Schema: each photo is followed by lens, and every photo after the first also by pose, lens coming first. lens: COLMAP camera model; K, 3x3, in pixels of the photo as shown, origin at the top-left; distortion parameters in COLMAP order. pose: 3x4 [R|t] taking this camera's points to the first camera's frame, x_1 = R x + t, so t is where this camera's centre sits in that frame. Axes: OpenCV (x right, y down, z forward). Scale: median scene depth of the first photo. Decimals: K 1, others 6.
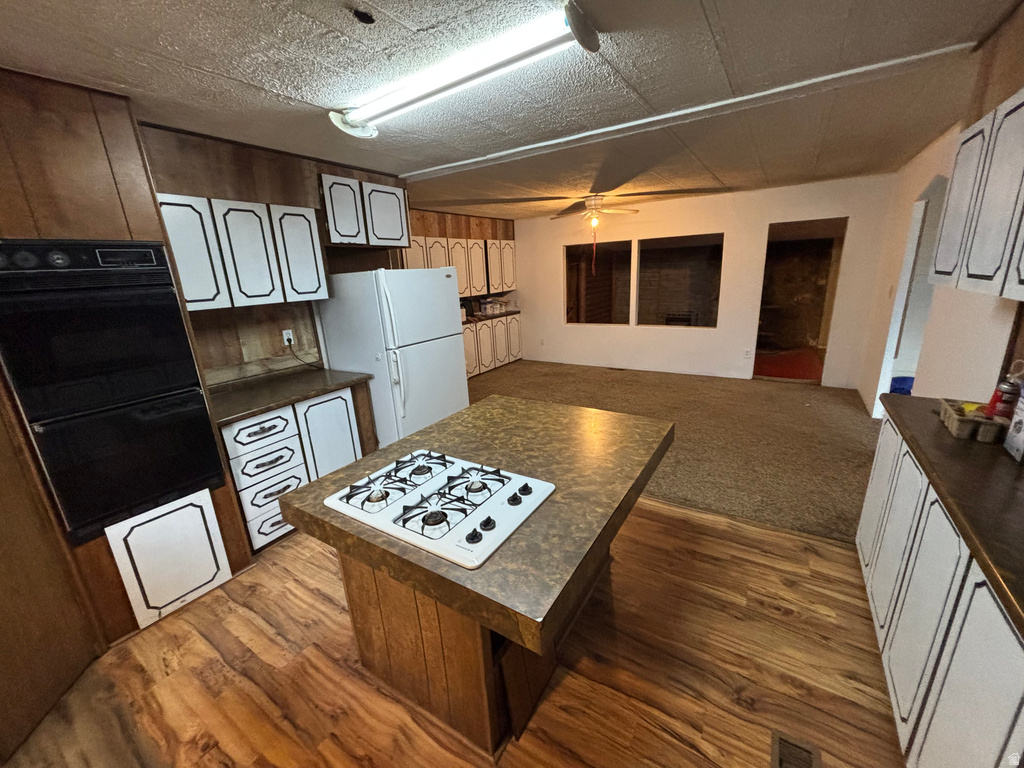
lens RADIAL K [[403.6, 0, 513.0], [0, 403.6, 383.0], [0, 0, 1]] dist [-0.011308, -0.001643]
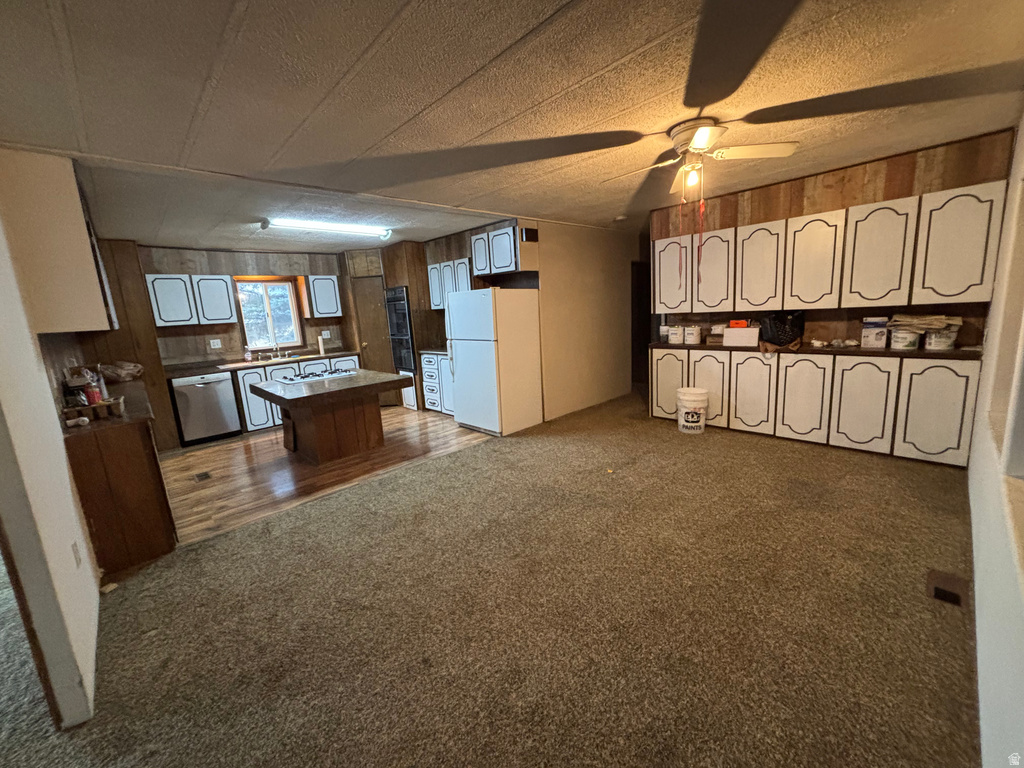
lens RADIAL K [[403.6, 0, 513.3], [0, 403.6, 380.7], [0, 0, 1]] dist [-0.011308, -0.001643]
pose [[-0.216821, 0.236583, -0.947110, 1.256547], [-0.193547, 0.940512, 0.279243, -0.434272], [0.956832, 0.243856, -0.158132, 1.534577]]
